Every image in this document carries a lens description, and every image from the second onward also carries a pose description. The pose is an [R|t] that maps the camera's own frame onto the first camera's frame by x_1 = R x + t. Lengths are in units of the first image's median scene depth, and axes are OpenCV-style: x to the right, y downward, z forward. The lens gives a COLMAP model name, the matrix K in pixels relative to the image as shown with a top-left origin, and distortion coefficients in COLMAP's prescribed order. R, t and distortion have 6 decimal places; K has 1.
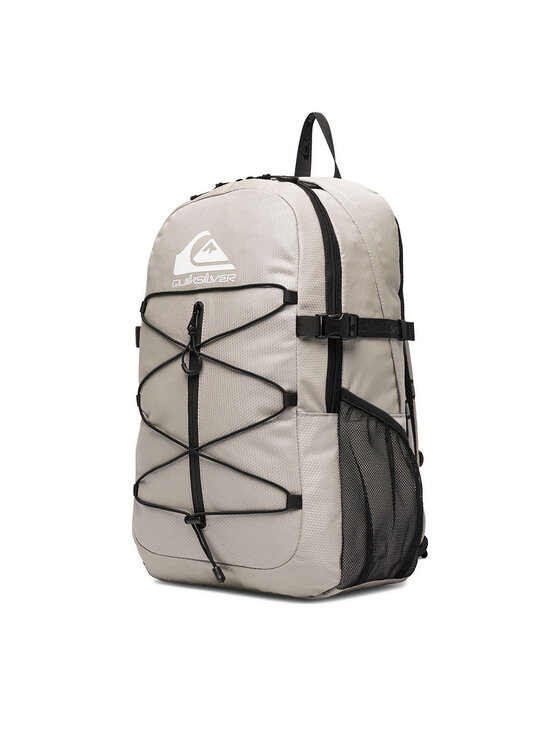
lens RADIAL K [[1180.4, 0, 280.0], [0, 1180.4, 373.0], [0, 0, 1]] dist [0.167844, -0.002300]
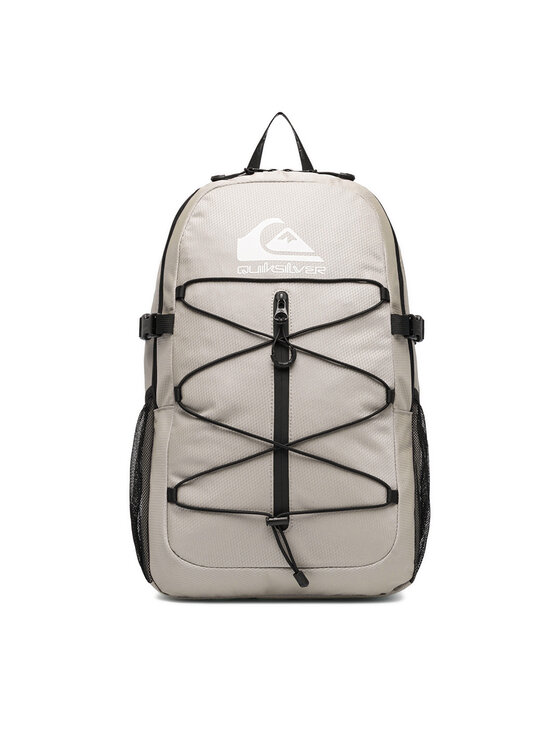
lens RADIAL K [[1180.4, 0, 280.0], [0, 1180.4, 373.0], [0, 0, 1]] dist [0.167844, -0.002300]
pose [[0.749373, 0.042889, 0.660758, -0.705104], [-0.028979, 0.999068, -0.031983, 0.036442], [-0.661514, 0.004819, 0.749917, 0.287677]]
